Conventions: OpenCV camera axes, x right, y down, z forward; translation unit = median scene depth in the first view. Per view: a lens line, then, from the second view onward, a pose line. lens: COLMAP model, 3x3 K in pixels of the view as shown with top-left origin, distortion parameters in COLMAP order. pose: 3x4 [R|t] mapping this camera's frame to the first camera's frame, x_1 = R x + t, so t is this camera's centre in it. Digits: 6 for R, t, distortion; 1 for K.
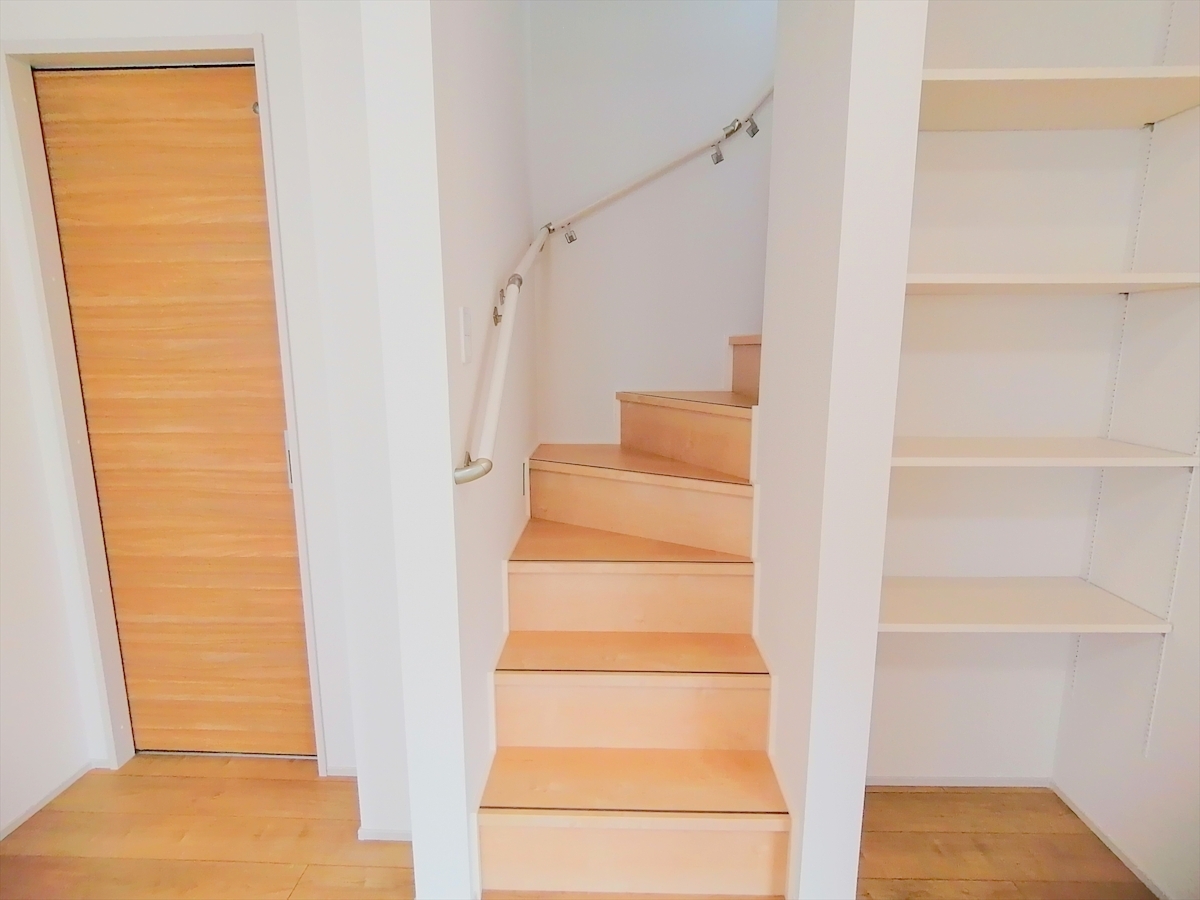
lens RADIAL K [[588.8, 0, 600.0], [0, 588.8, 450.0], [0, 0, 1]] dist [0.003060, -0.015333]
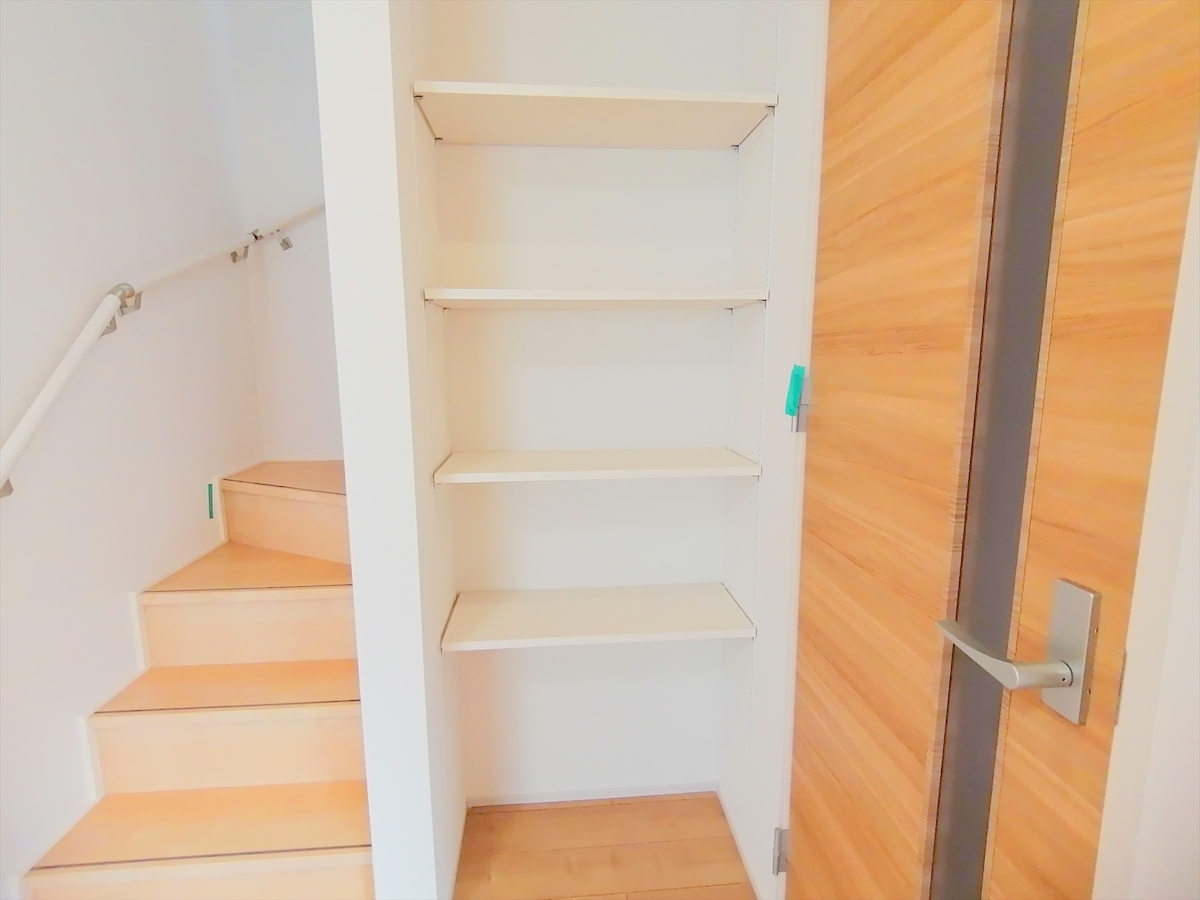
lens RADIAL K [[599.1, 0, 600.0], [0, 599.1, 450.0], [0, 0, 1]] dist [0.002247, -0.016283]
pose [[0.991977, -0.019814, 0.124853, 0.466369], [0.022018, 0.999625, -0.016295, -0.004178], [-0.124484, 0.018913, 0.992041, -0.022108]]
